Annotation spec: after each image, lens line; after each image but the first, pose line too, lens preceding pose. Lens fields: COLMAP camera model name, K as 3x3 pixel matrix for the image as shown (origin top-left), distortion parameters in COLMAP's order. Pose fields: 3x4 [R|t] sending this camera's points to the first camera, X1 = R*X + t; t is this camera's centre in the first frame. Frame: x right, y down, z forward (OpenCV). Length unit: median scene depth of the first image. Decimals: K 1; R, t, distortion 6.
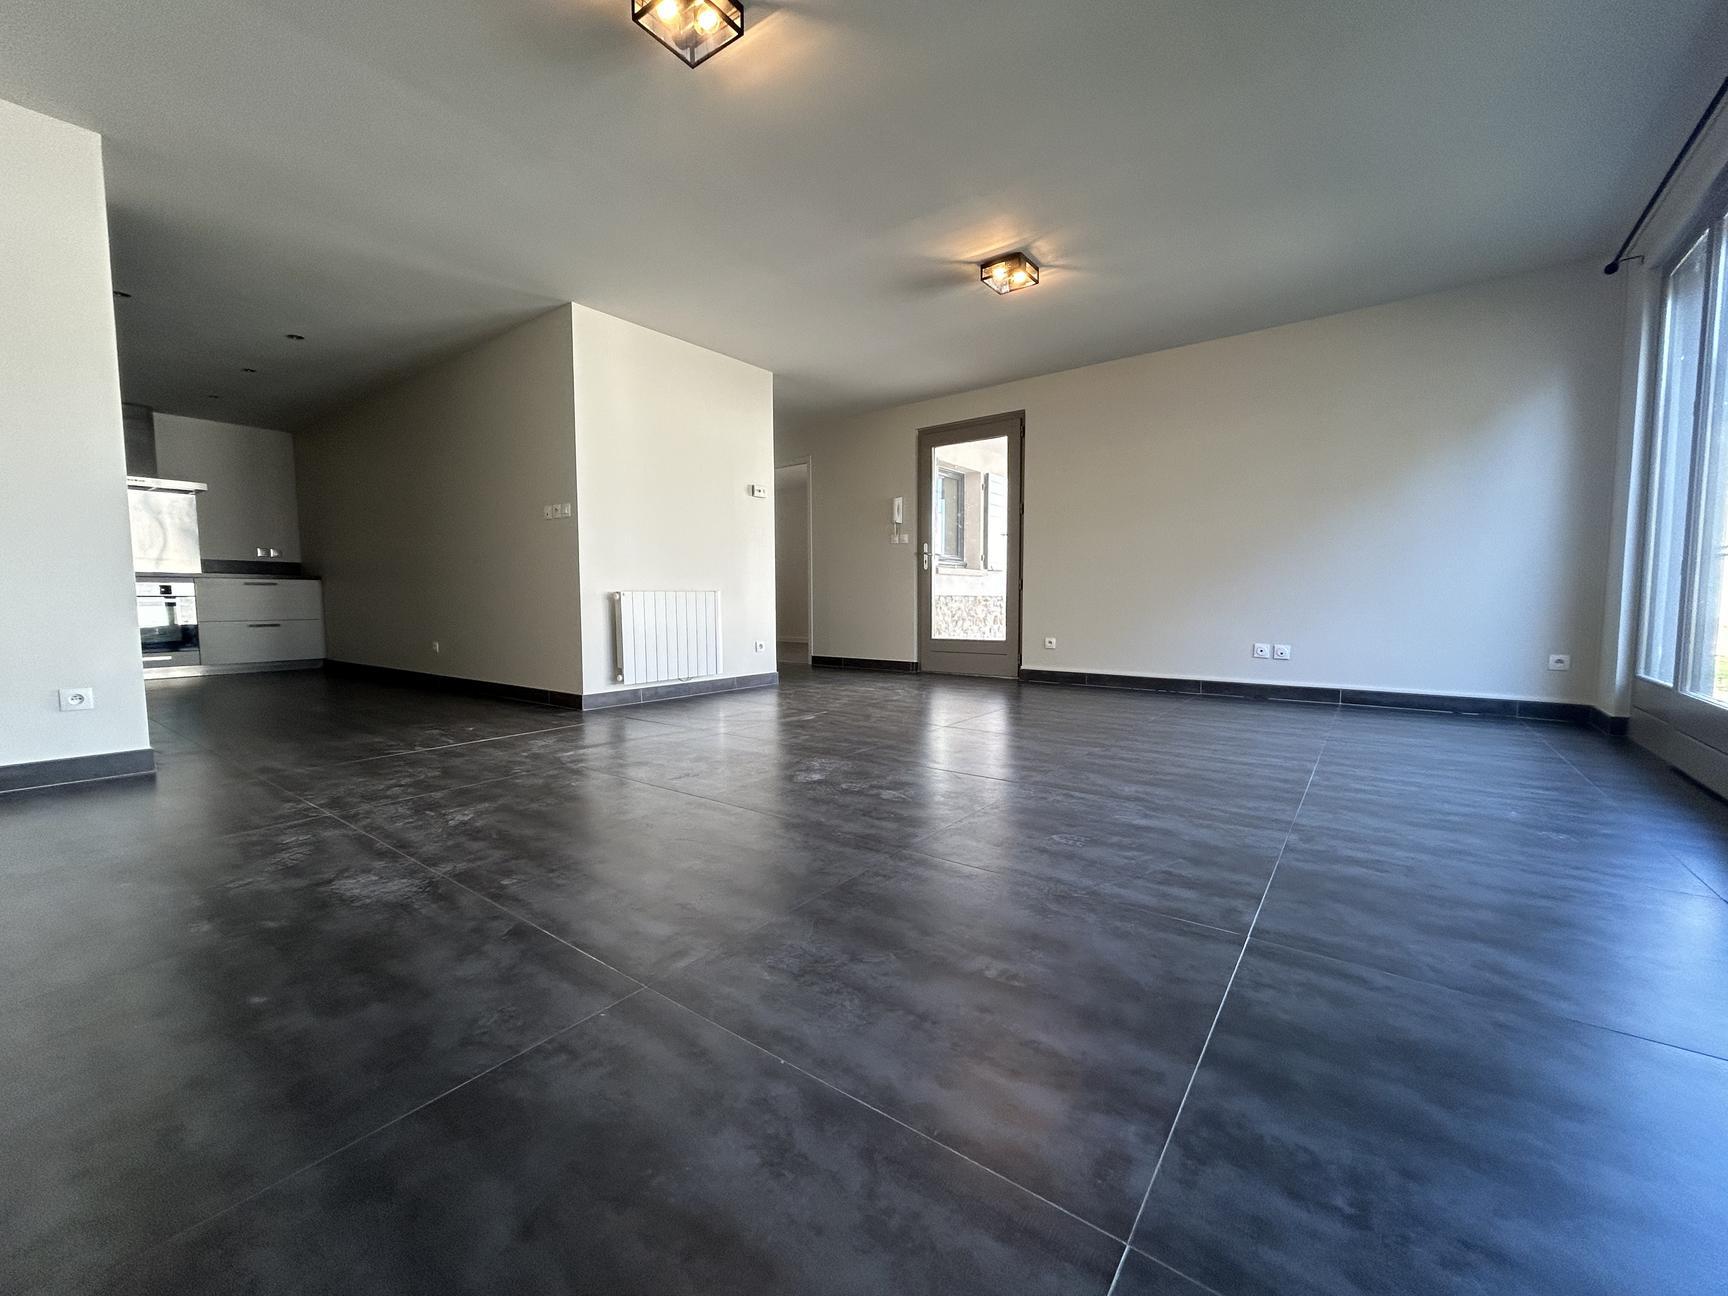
lens RADIAL K [[695.4, 0, 857.3], [0, 695.4, 645.9], [0, 0, 1]] dist [0.002282, 0.001532]
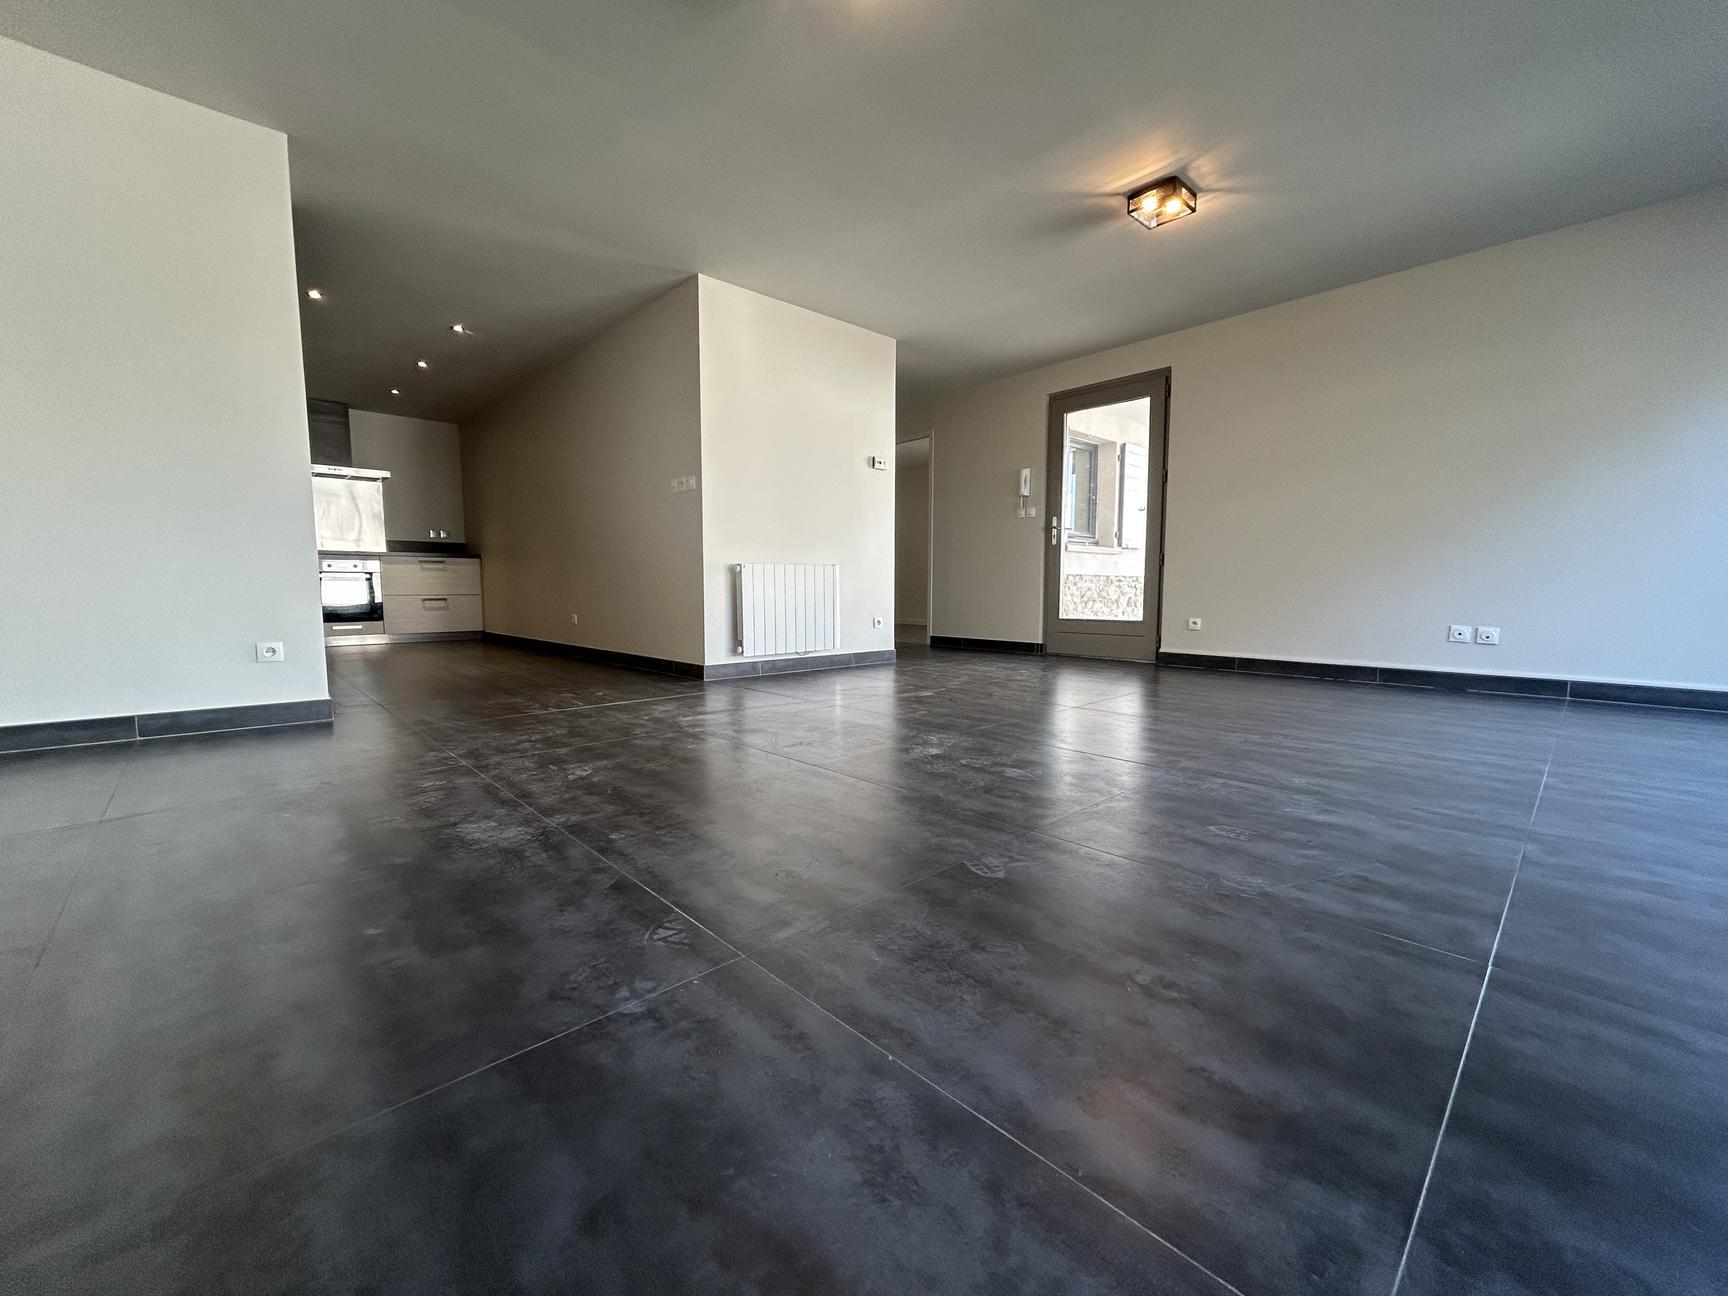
lens RADIAL K [[695.4, 0, 858.4], [0, 695.4, 646.5], [0, 0, 1]] dist [0.002282, 0.001532]
pose [[0.985651, 0.019722, -0.167642, -0.006180], [-0.016348, 0.999636, 0.021481, 0.035425], [0.168004, -0.018432, 0.985614, 0.075931]]
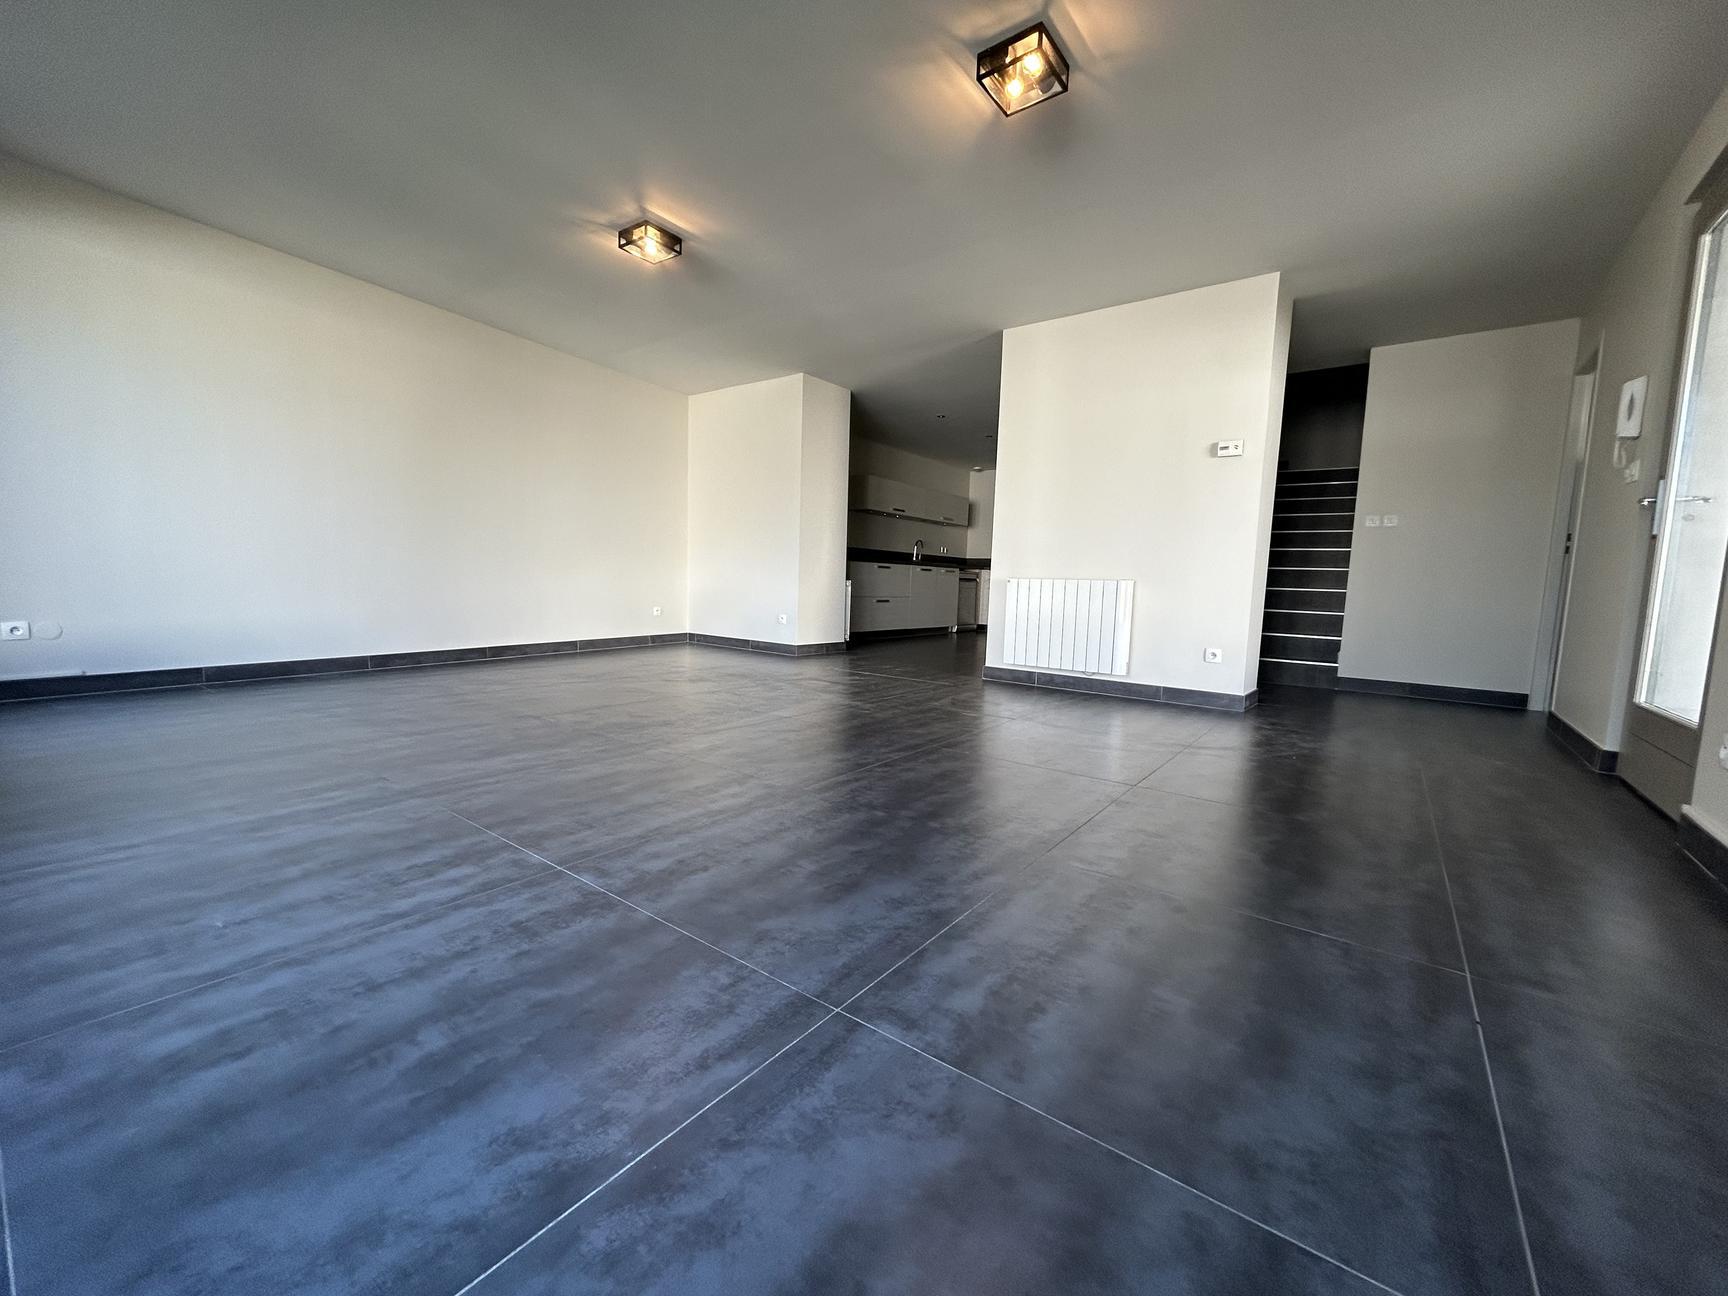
lens RADIAL K [[695.4, 0, 866.9], [0, 695.4, 653.3], [0, 0, 1]] dist [0.002282, 0.001532]
pose [[-0.008566, 0.116582, -0.993144, 1.582993], [-0.094712, 0.988621, 0.116868, -0.140526], [0.995468, 0.095063, 0.002573, 1.594478]]
